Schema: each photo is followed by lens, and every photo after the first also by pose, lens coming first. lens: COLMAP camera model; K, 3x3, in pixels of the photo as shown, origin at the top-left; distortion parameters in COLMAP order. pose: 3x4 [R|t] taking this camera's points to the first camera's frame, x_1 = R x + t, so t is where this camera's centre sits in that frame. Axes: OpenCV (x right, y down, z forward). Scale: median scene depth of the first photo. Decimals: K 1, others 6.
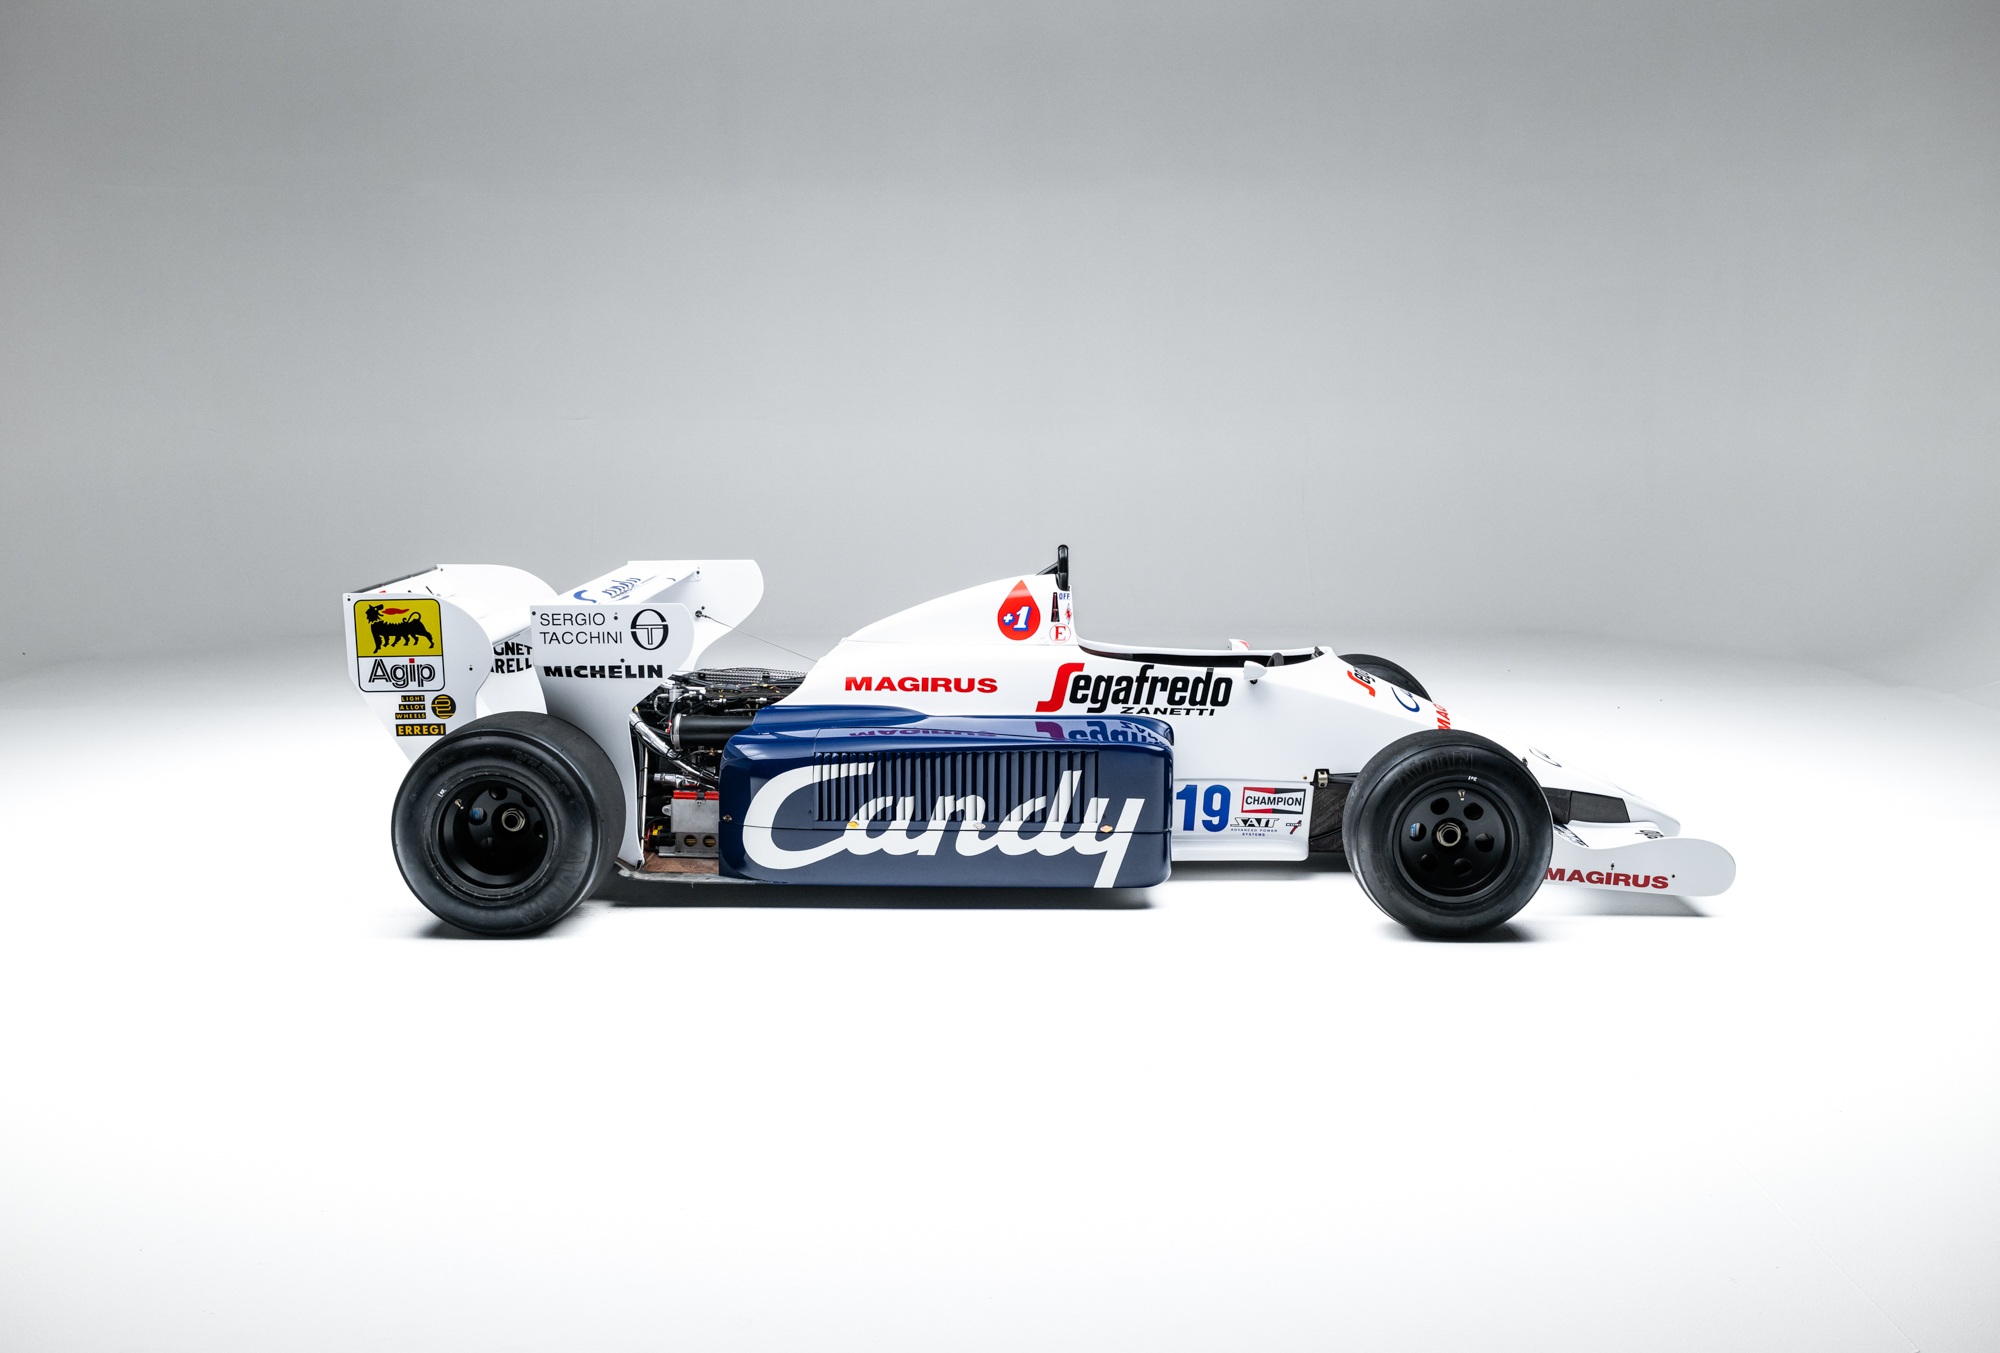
lens RADIAL K [[2149.4, 0, 996.5], [0, 2149.4, 673.9], [0, 0, 1]] dist [0.000534, 0.000000]
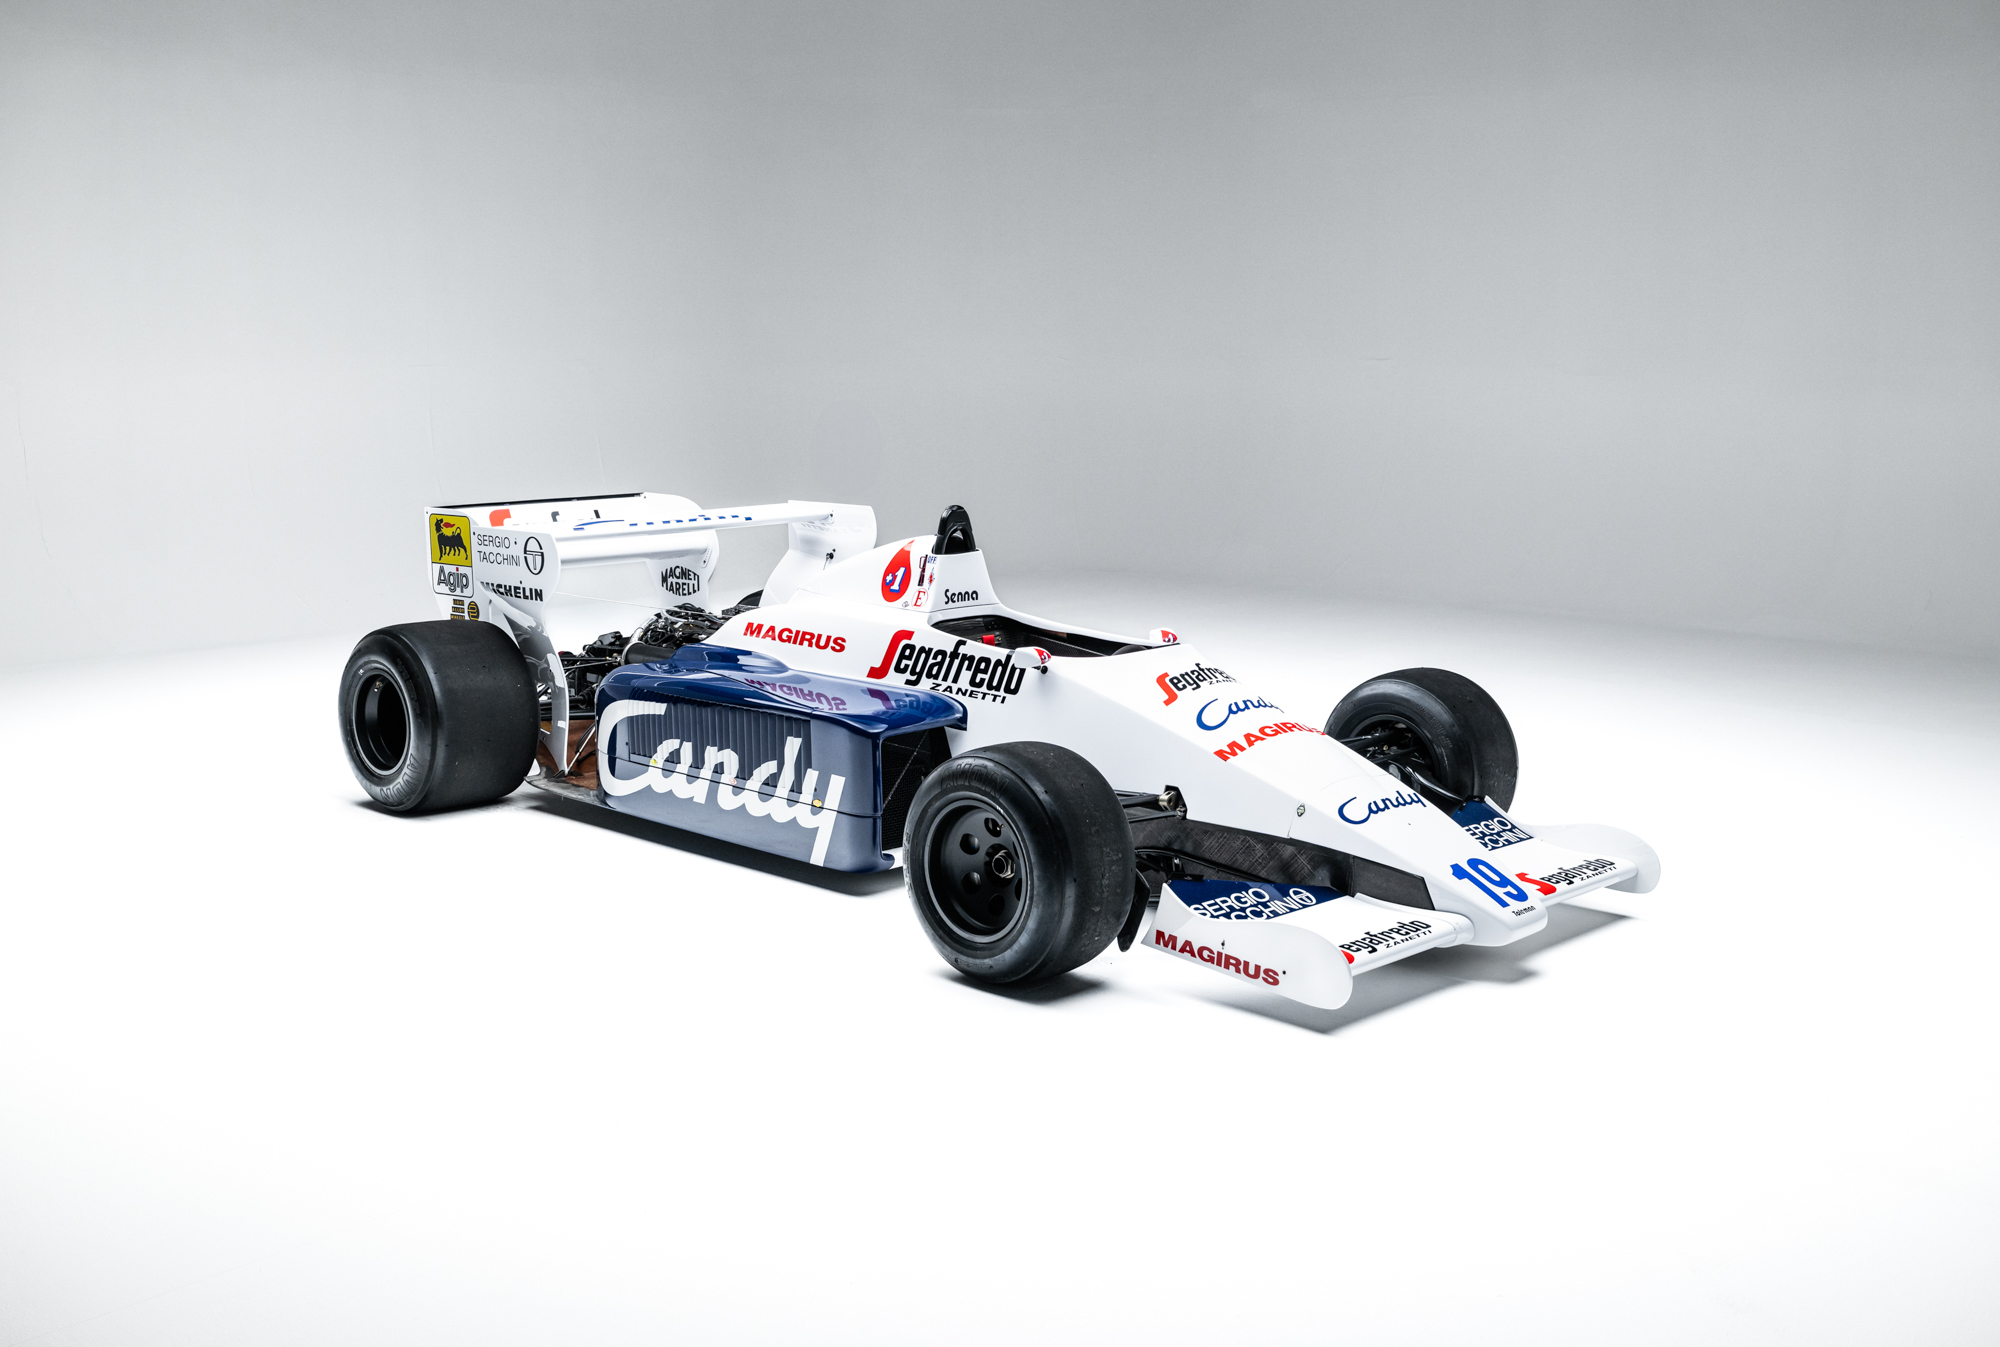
lens RADIAL K [[2149.4, 0, 1000.4], [0, 2149.4, 676.8], [0, 0, 1]] dist [0.000534, 0.000000]
pose [[0.744899, 0.113300, -0.657486, 0.702709], [-0.099841, 0.993308, 0.058055, -0.044594], [0.659664, 0.022399, 0.751226, 0.331262]]
